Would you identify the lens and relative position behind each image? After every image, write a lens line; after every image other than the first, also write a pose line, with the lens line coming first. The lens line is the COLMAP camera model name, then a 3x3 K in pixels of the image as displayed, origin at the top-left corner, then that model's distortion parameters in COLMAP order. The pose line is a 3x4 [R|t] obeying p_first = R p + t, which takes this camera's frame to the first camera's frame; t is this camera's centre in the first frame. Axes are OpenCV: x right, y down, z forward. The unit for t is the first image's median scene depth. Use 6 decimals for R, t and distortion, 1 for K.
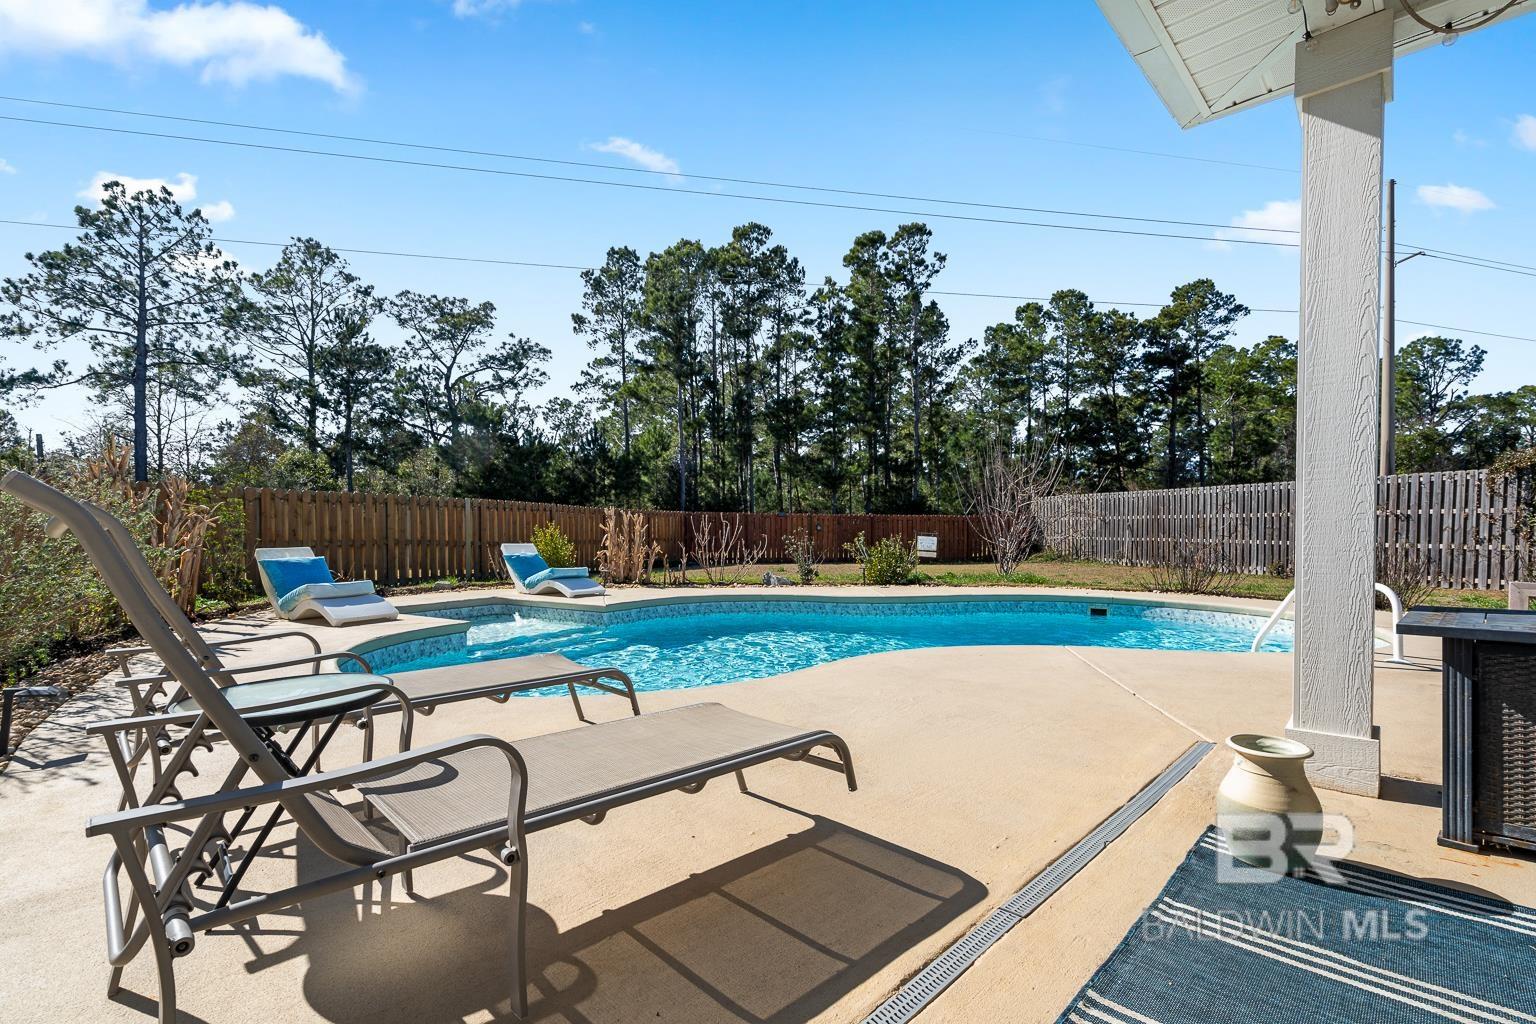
lens RADIAL K [[713.2, 0, 757.8], [0, 713.2, 547.0], [0, 0, 1]] dist [-0.002335, -0.000704]
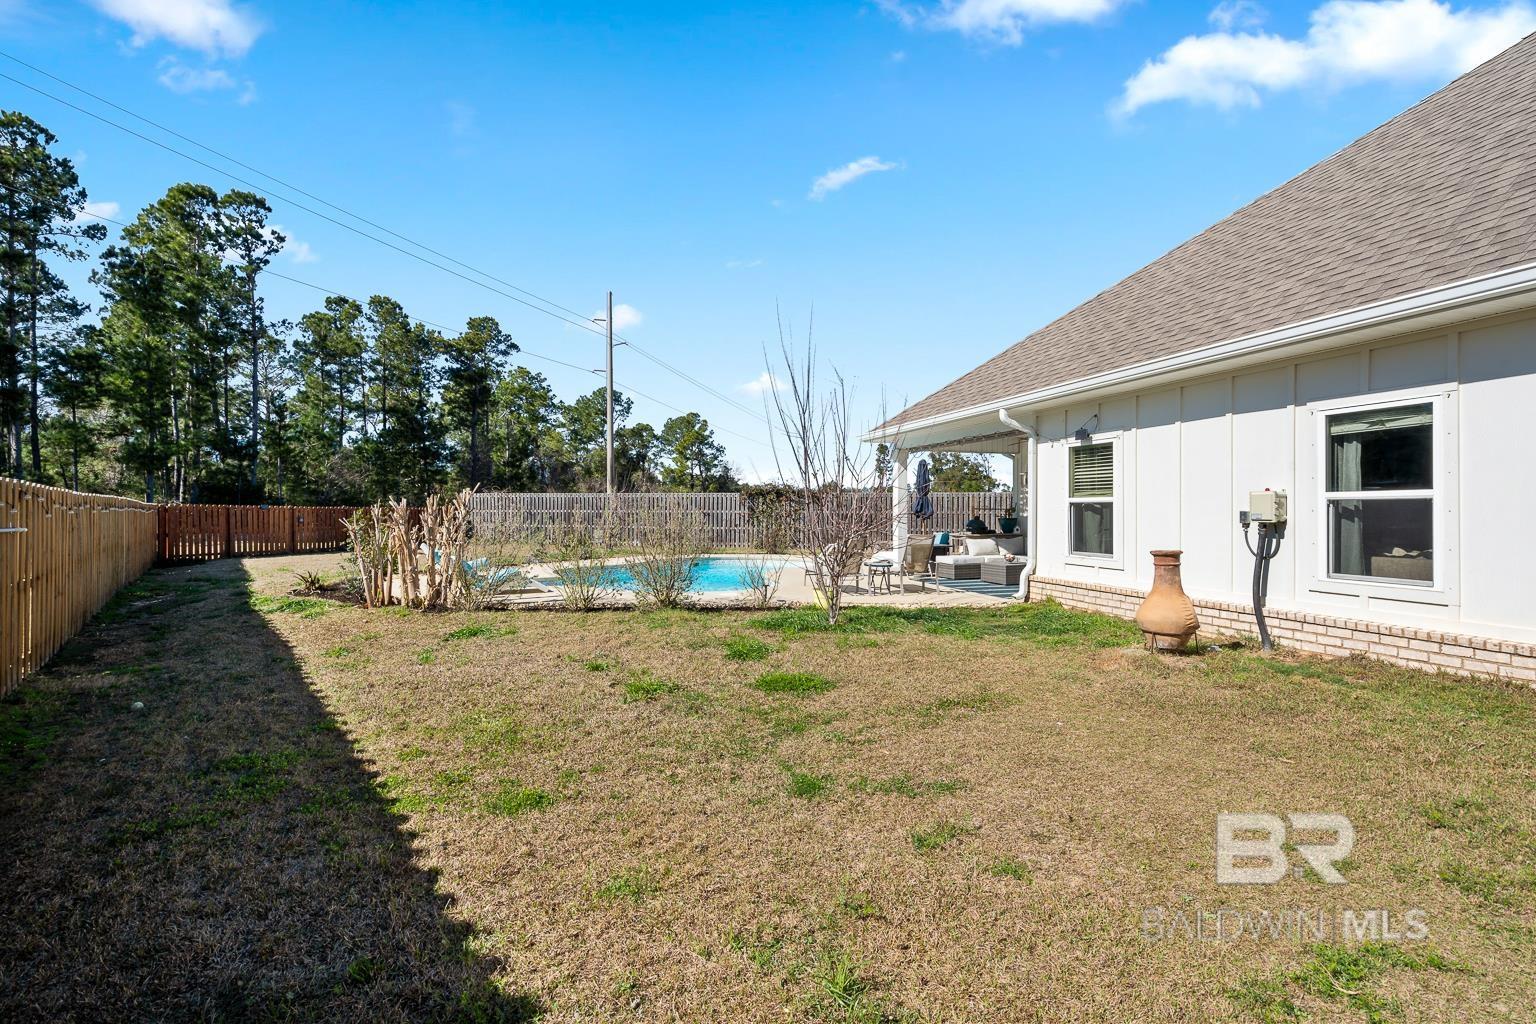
lens RADIAL K [[713.2, 0, 767.0], [0, 713.2, 507.9], [0, 0, 1]] dist [-0.002335, -0.000704]
pose [[0.489227, 0.002846, 0.872152, -0.295213], [0.020633, 0.999677, -0.014837, -0.009442], [-0.871912, 0.025254, 0.489010, -0.053062]]
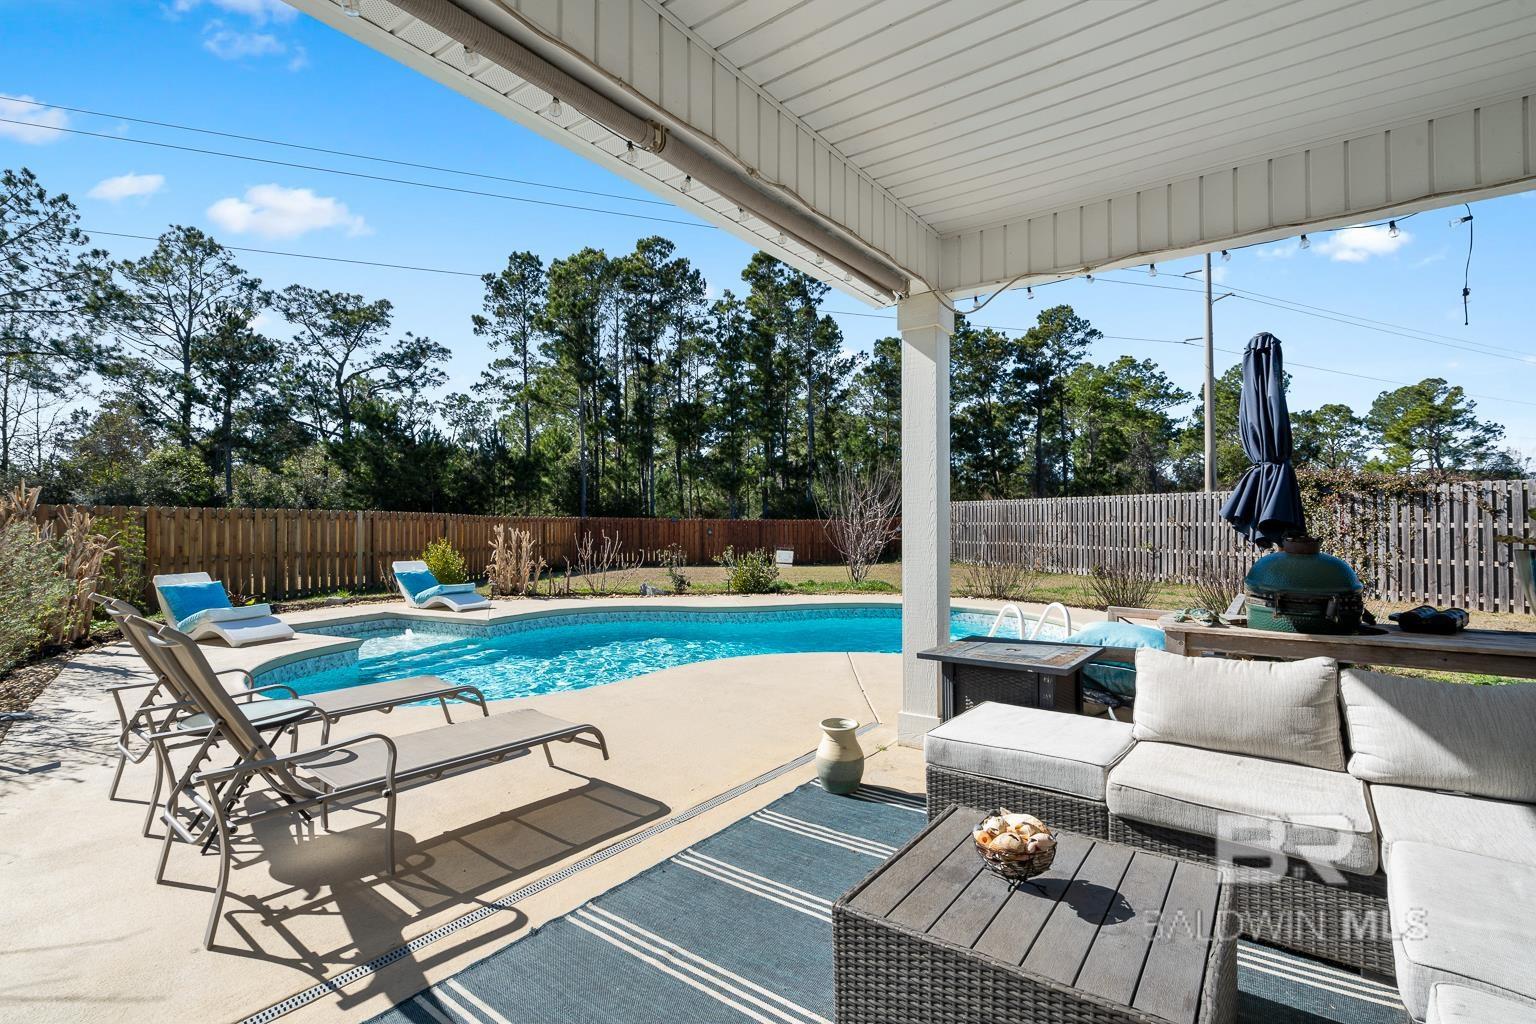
lens RADIAL K [[713.2, 0, 765.8], [0, 713.2, 508.3], [0, 0, 1]] dist [-0.002335, -0.000704]
pose [[0.990928, 0.004778, 0.134309, 0.015586], [0.001111, 0.999043, -0.043733, -0.009965], [-0.134389, 0.043486, 0.989974, -0.041738]]
